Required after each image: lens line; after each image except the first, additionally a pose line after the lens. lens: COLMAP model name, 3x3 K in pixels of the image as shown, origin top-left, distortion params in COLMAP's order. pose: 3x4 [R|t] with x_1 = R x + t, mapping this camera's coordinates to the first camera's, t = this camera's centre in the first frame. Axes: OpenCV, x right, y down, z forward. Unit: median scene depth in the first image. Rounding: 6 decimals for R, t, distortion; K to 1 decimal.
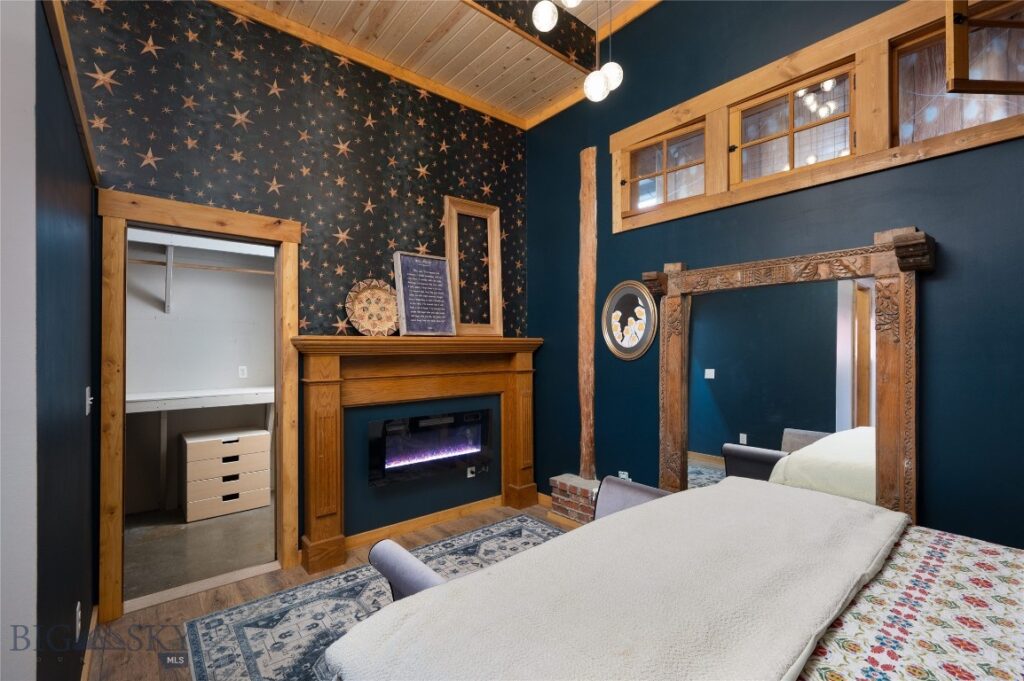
lens RADIAL K [[441.6, 0, 512.4], [0, 441.6, 346.7], [0, 0, 1]] dist [0.001709, 0.000134]
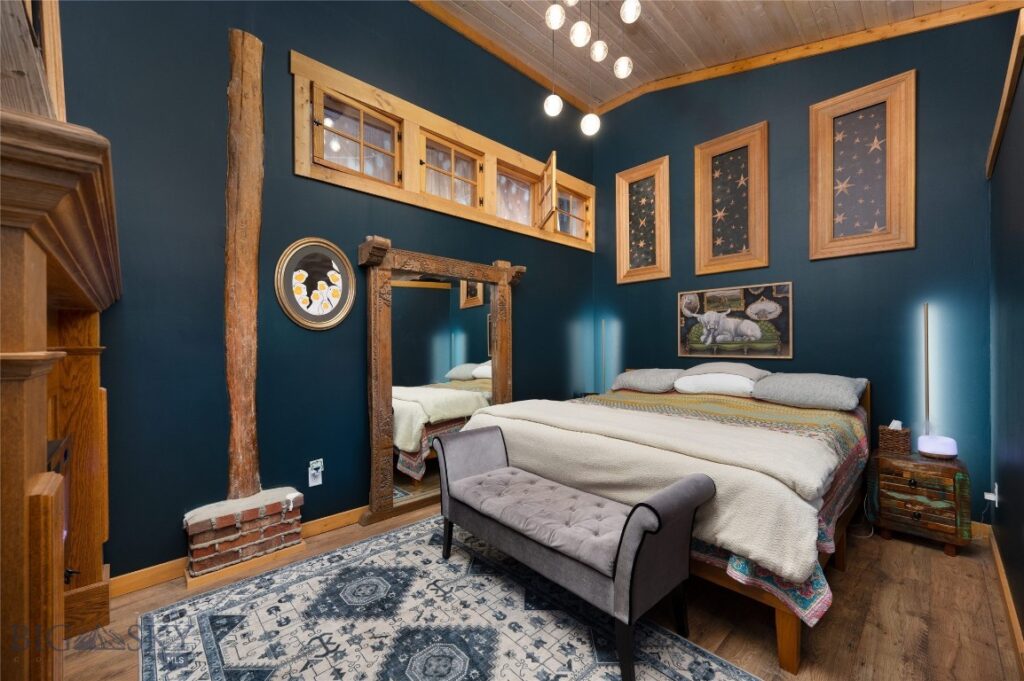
lens RADIAL K [[407.1, 0, 508.8], [0, 407.1, 343.5], [0, 0, 1]] dist [0.000427, 0.000001]
pose [[-0.052428, 0.002463, 0.998622, -0.554571], [-0.000893, 0.999996, -0.002513, 0.058885], [-0.998624, -0.001023, -0.052425, 0.665906]]
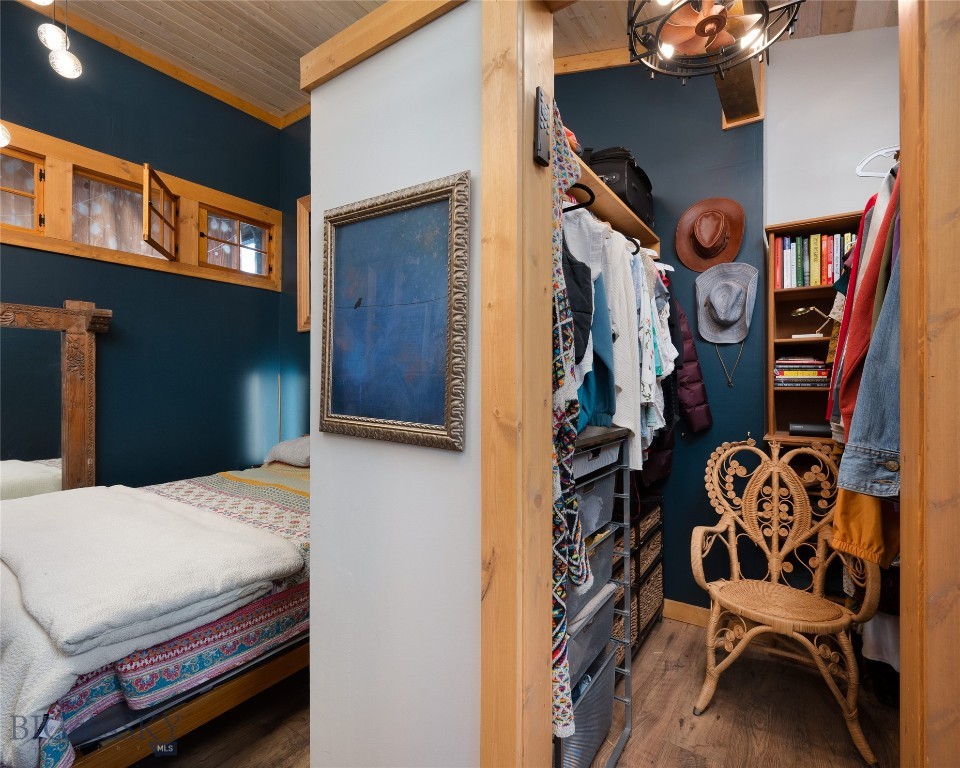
lens RADIAL K [[463.9, 0, 482.9], [0, 463.9, 381.7], [0, 0, 1]] dist [0.000768, -0.000326]
pose [[-0.271521, 0.008525, 0.962395, -0.588312], [-0.001791, 0.999955, -0.009363, 0.005491], [-0.962431, -0.004266, -0.271493, 0.091831]]
